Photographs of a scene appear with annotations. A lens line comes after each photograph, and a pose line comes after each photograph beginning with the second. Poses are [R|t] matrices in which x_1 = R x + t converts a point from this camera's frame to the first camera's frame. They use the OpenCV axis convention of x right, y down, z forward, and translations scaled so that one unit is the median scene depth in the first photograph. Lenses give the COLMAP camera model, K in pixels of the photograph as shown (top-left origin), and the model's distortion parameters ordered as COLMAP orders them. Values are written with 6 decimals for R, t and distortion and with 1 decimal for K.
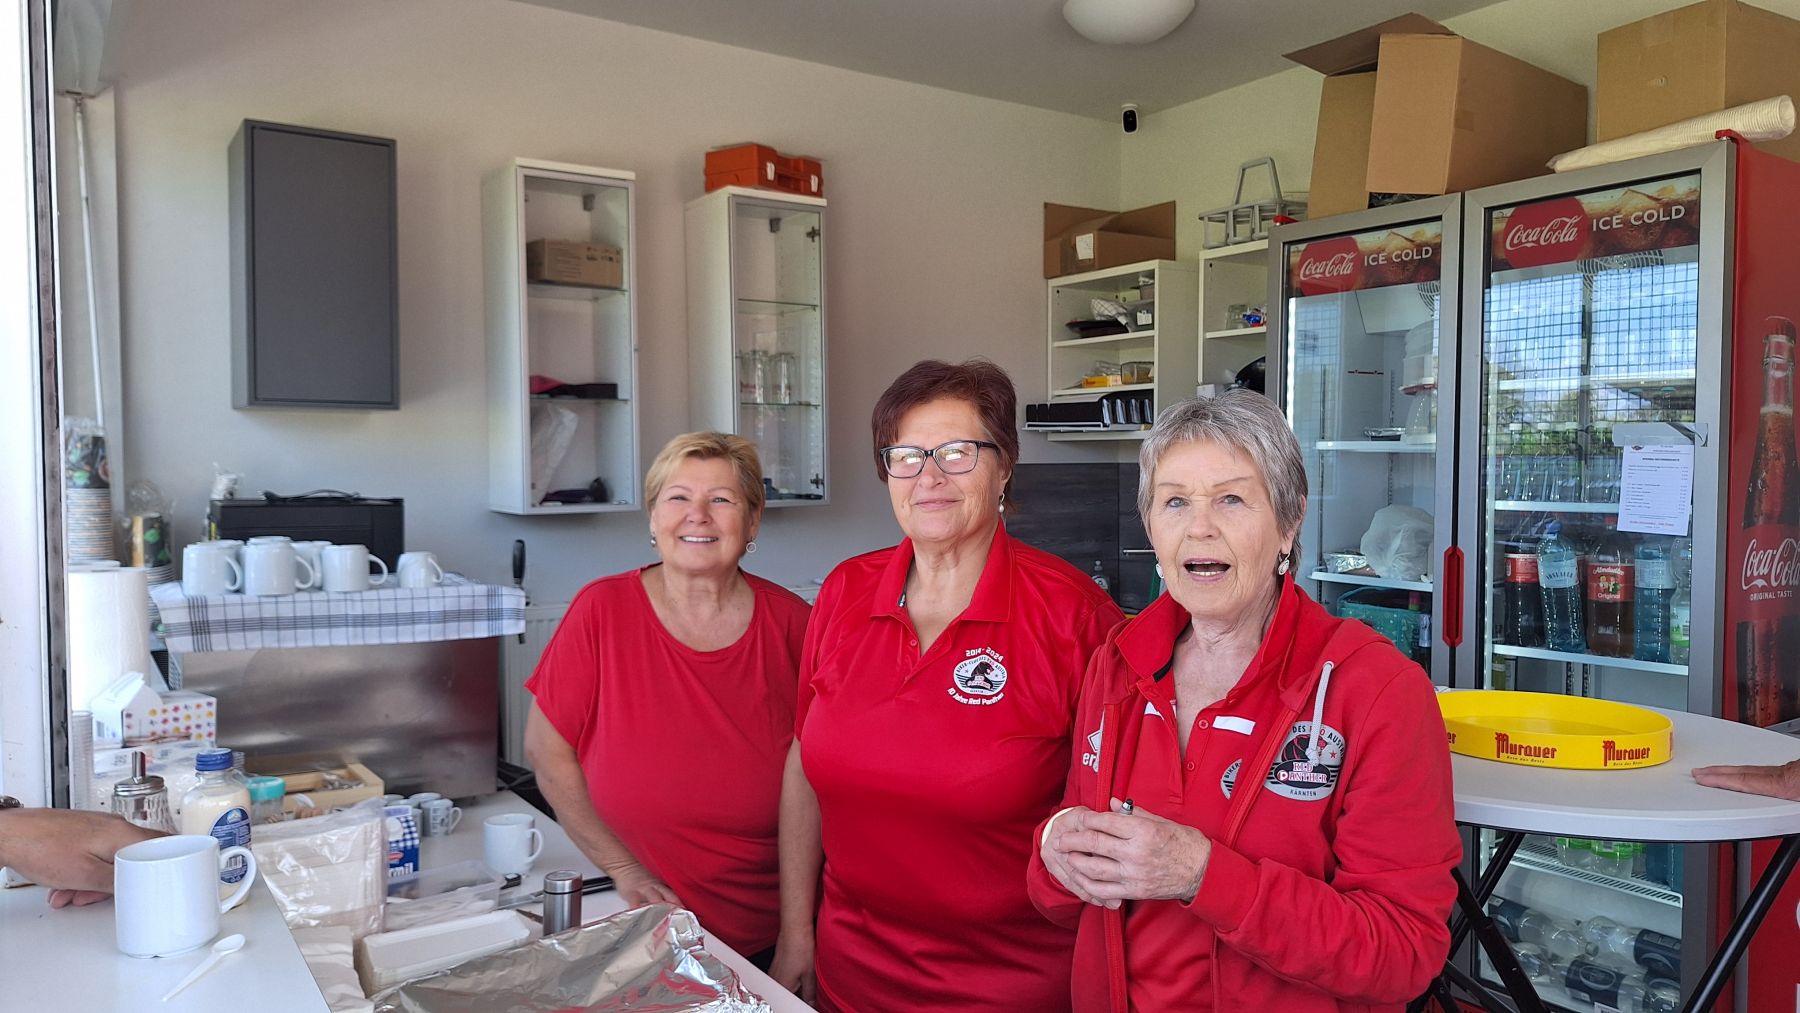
lens RADIAL K [[1189.8, 0, 900.0], [0, 1189.8, 506.5], [0, 0, 1]] dist [0.081966, -0.120992]
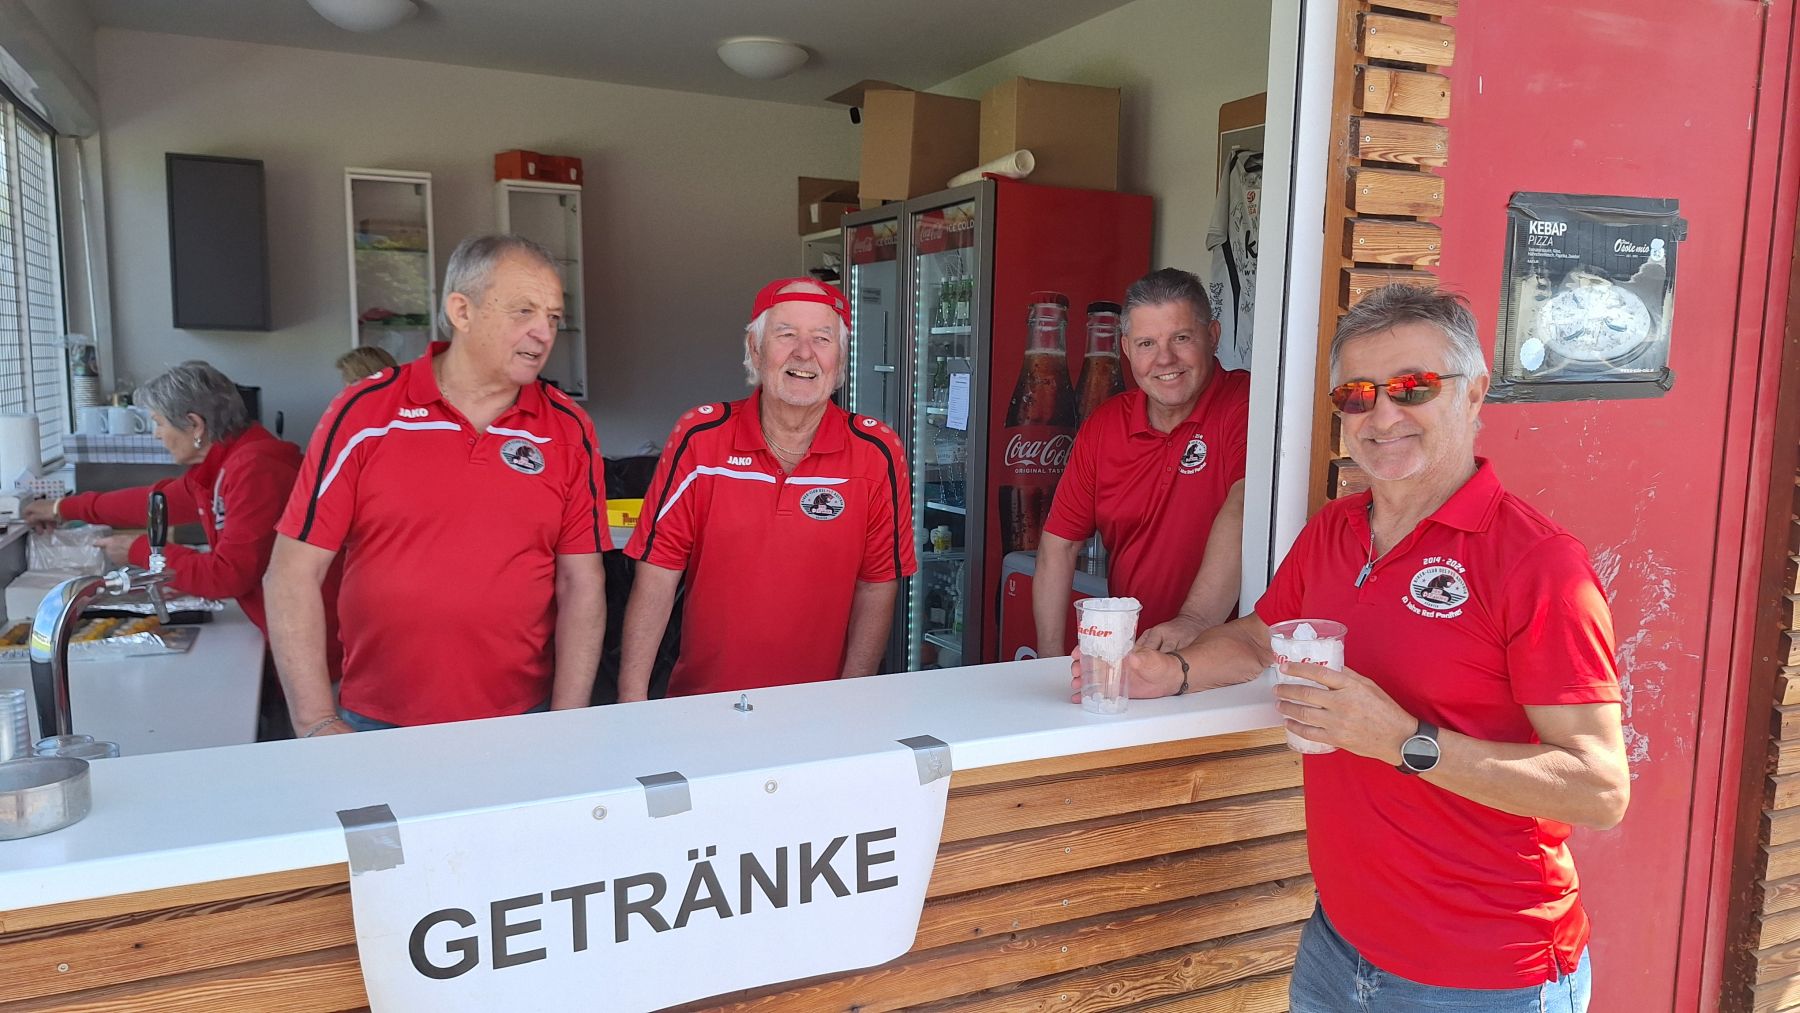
lens RADIAL K [[1189.8, 0, 900.0], [0, 1189.8, 506.5], [0, 0, 1]] dist [0.081966, -0.120992]
pose [[0.989124, 0.037898, -0.142119, 0.667652], [-0.026802, 0.996499, 0.079190, 0.001847], [0.144623, -0.074520, 0.986677, -0.487769]]
